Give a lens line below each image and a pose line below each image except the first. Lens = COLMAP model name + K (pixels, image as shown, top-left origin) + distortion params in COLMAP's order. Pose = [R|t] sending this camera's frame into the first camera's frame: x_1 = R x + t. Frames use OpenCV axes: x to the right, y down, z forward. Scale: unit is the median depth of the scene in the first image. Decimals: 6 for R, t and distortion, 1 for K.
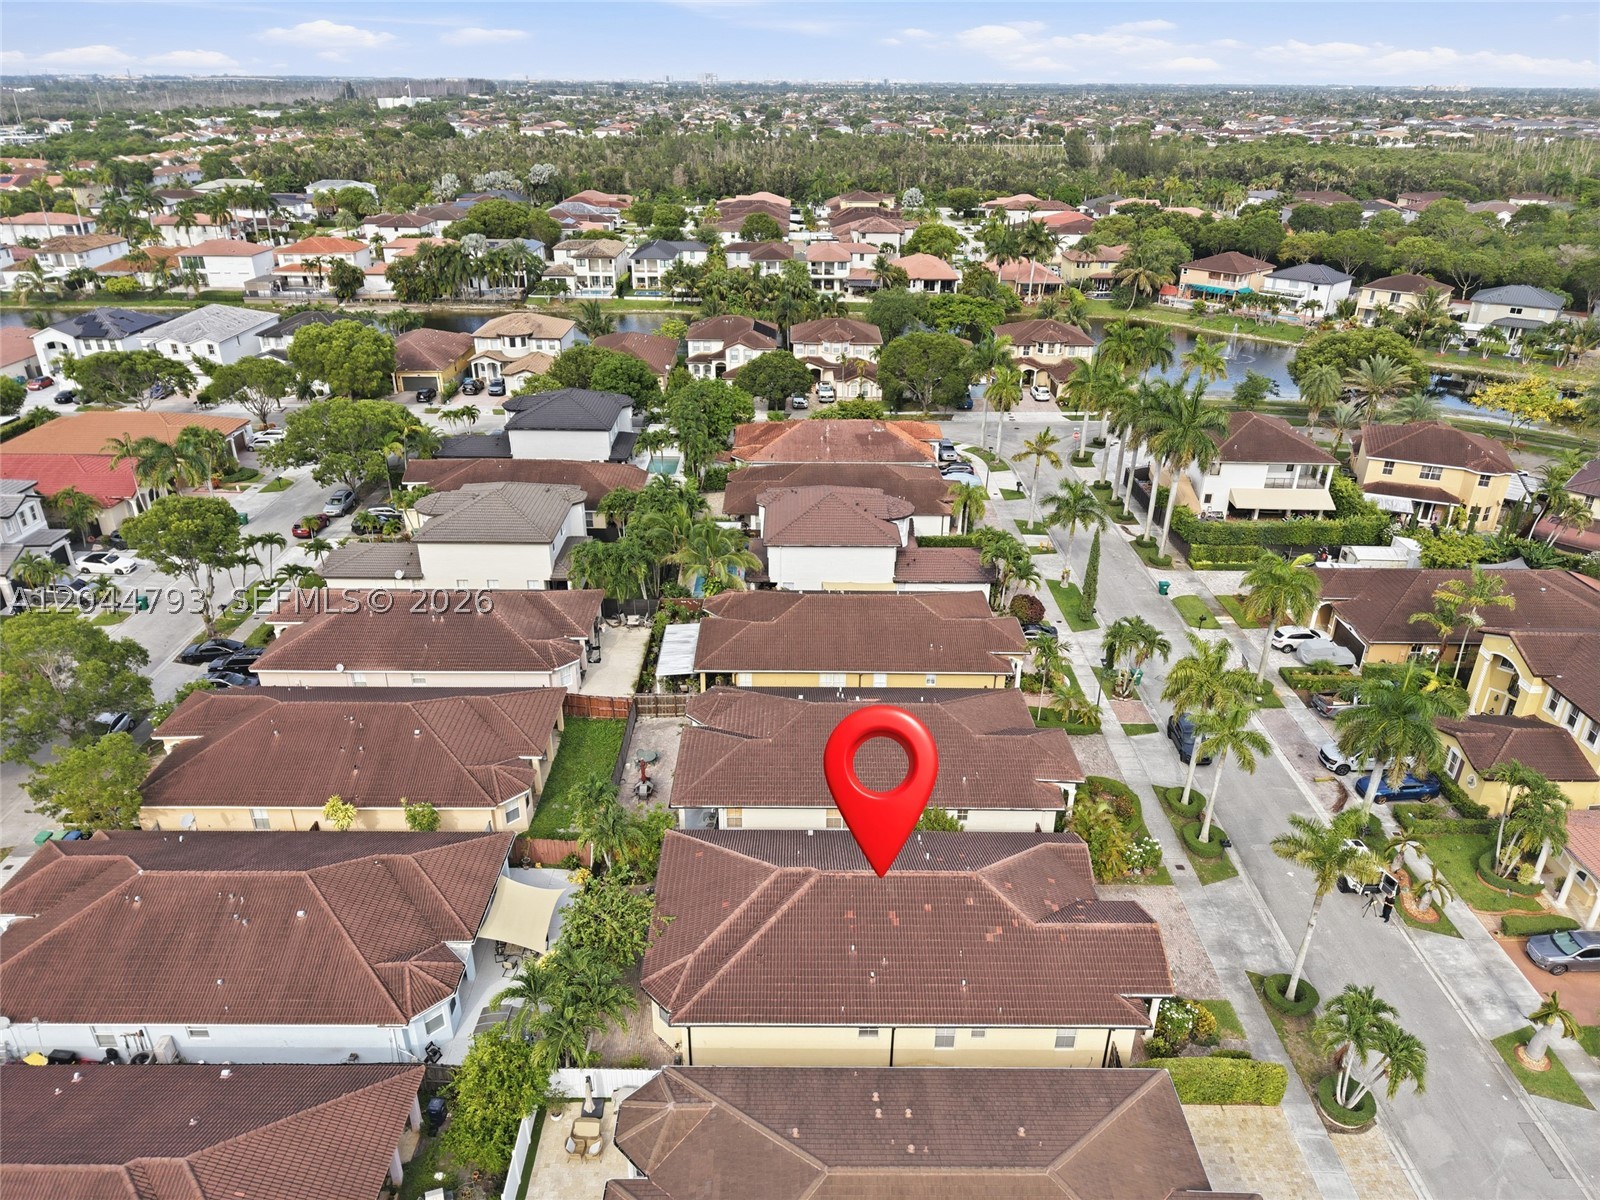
lens RADIAL K [[1063.9, 0, 792.8], [0, 1063.9, 596.7], [0, 0, 1]] dist [0.032040, -0.034646]
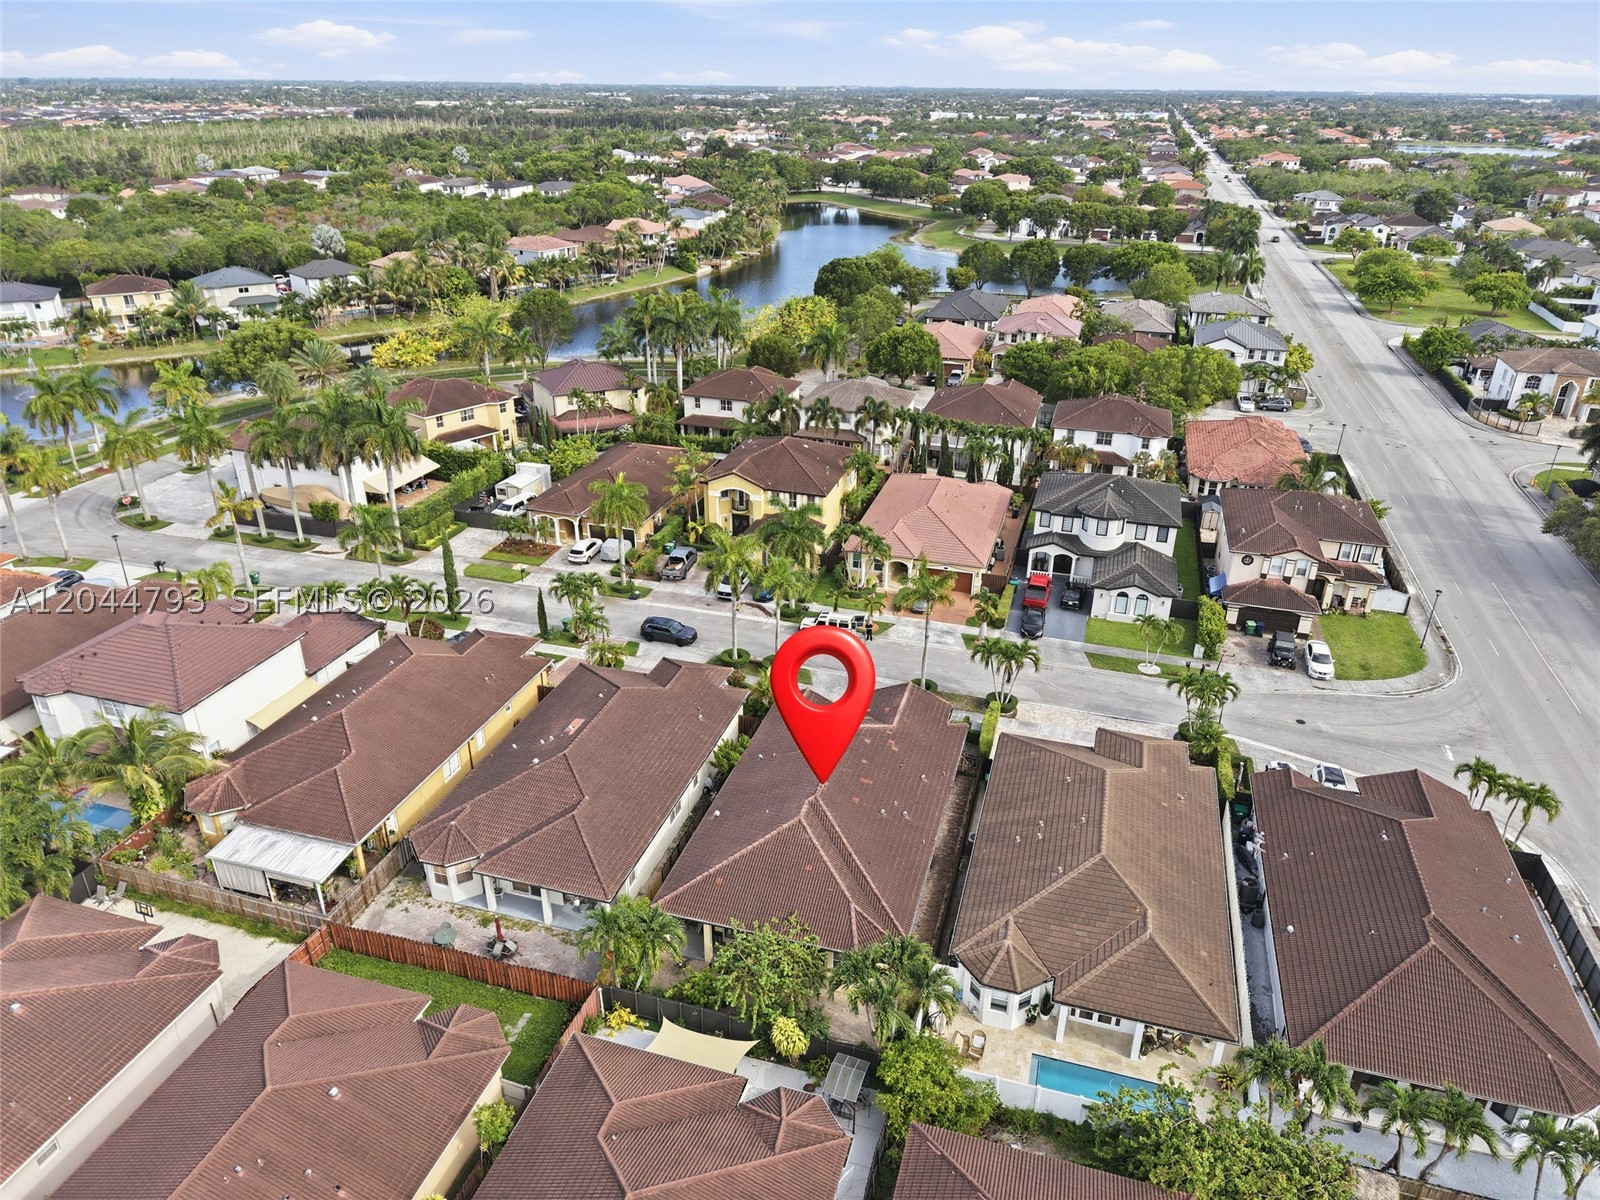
lens RADIAL K [[1063.9, 0, 792.8], [0, 1063.9, 596.7], [0, 0, 1]] dist [0.032040, -0.034646]
pose [[0.293261, -0.416430, 0.860572, -0.420453], [0.408393, 0.868454, 0.281074, -0.126117], [-0.864415, 0.269024, 0.424751, 0.224322]]
